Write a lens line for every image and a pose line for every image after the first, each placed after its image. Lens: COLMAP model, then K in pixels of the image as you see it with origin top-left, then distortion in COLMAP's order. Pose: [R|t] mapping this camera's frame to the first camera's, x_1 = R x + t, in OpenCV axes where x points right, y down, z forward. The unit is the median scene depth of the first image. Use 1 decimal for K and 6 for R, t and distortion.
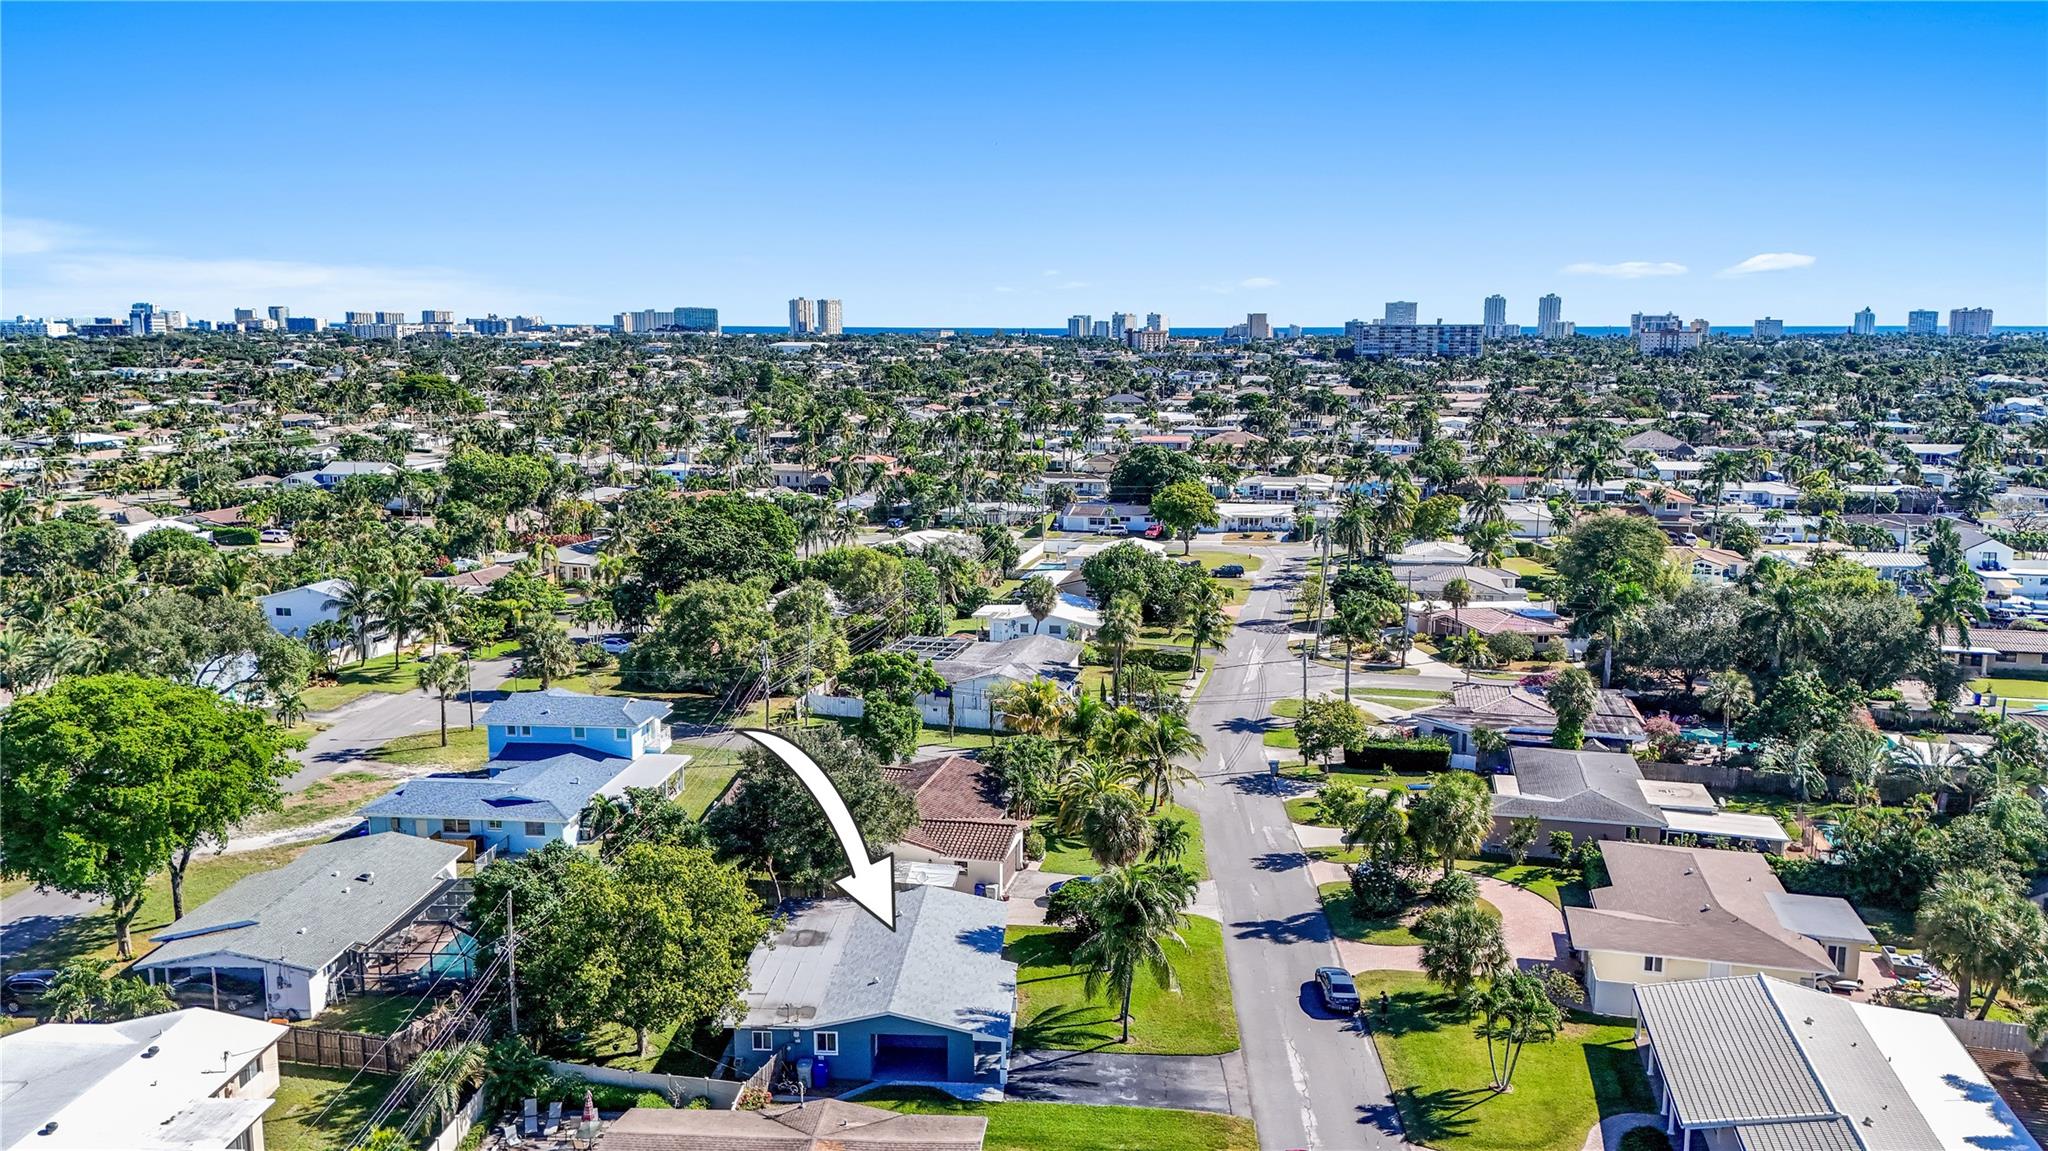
lens RADIAL K [[1543.2, 0, 1024.0], [0, 1543.2, 575.5], [0, 0, 1]] dist [0.072137, -0.096196]
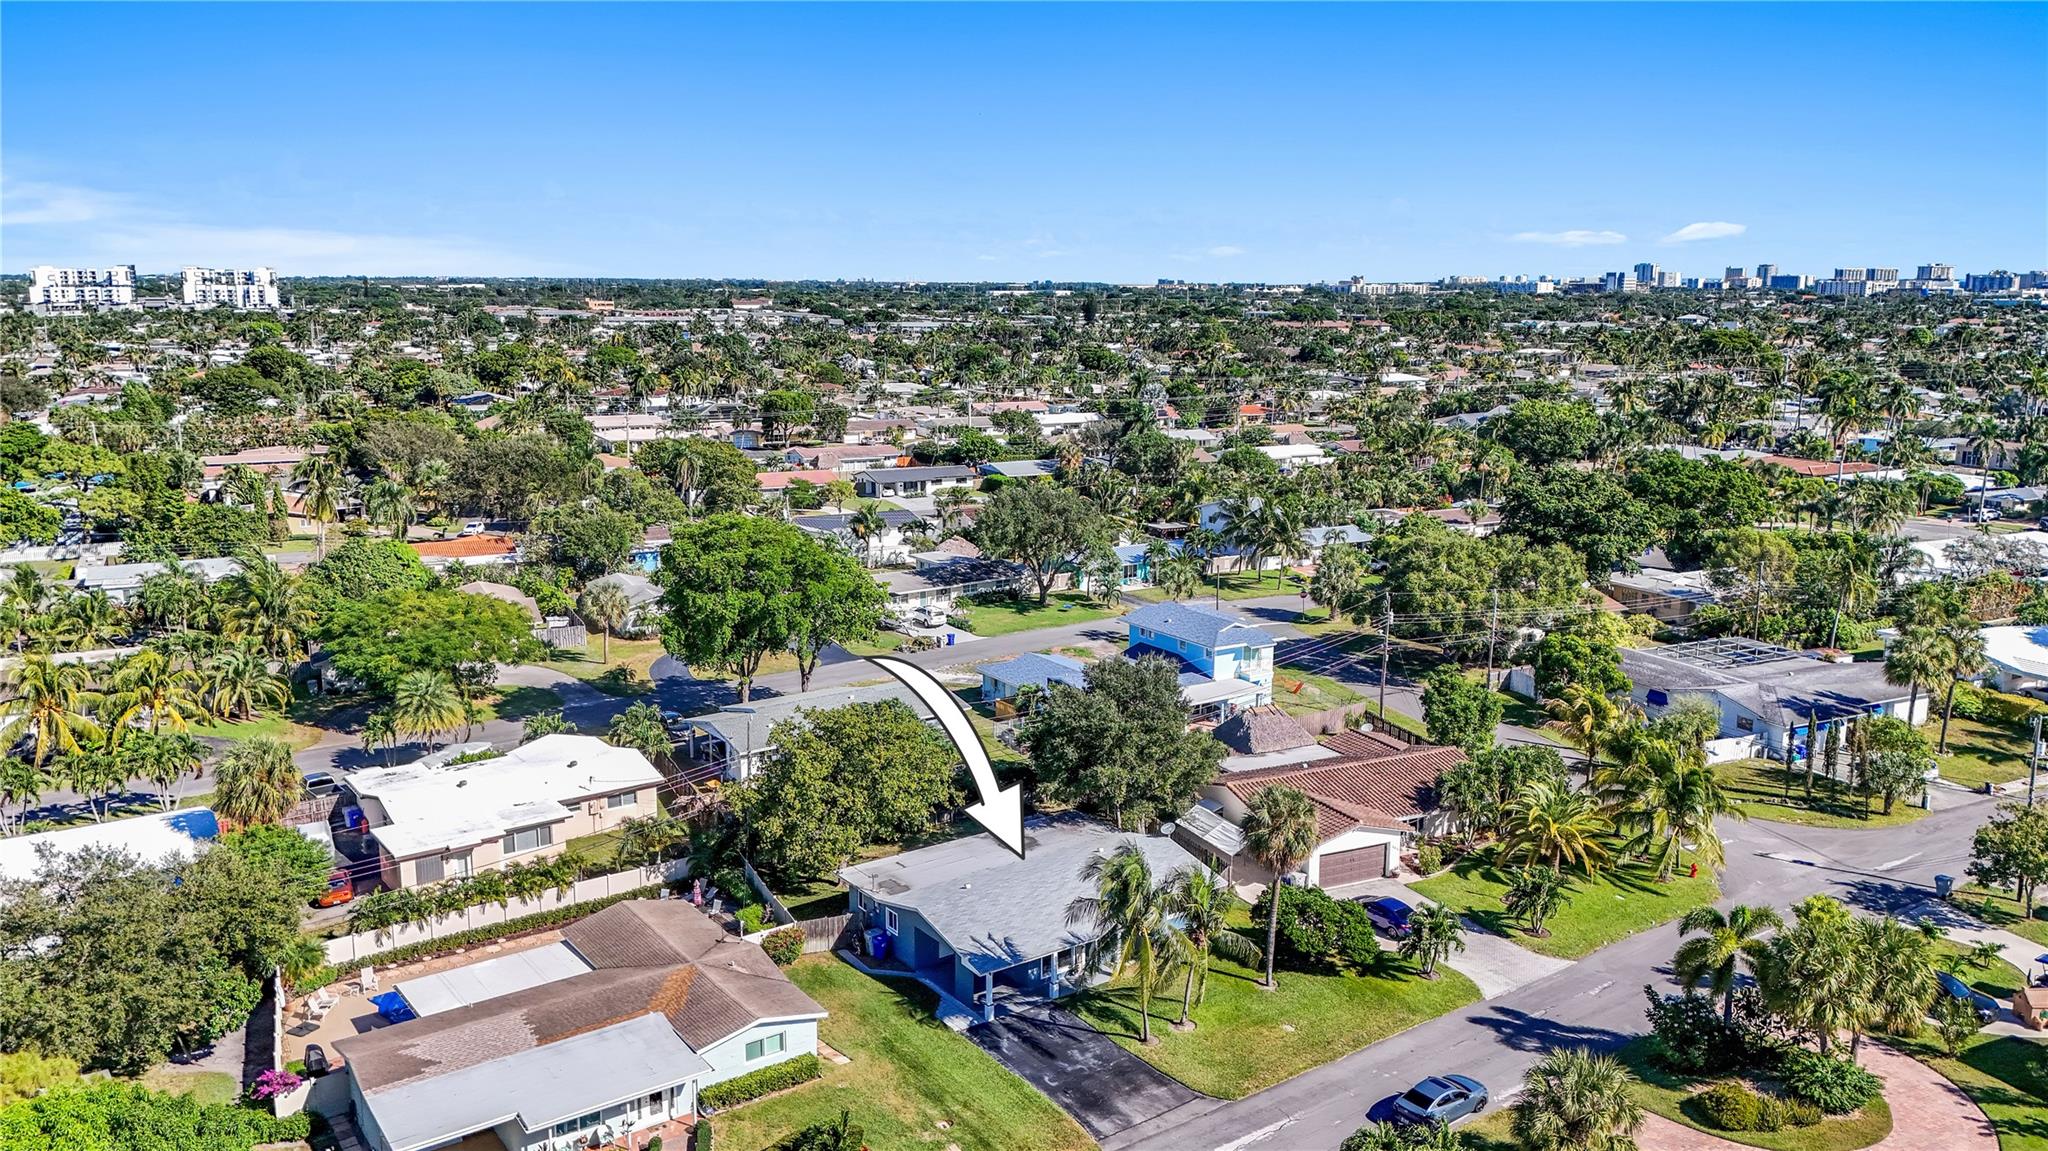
lens RADIAL K [[1526.7, 0, 1044.6], [0, 1526.7, 586.9], [0, 0, 1]] dist [0.111611, -0.125800]
pose [[0.634999, 0.151333, -0.757545, 0.499774], [-0.126164, 0.987774, 0.091571, -0.025125], [0.762141, 0.037428, 0.646328, 0.278803]]
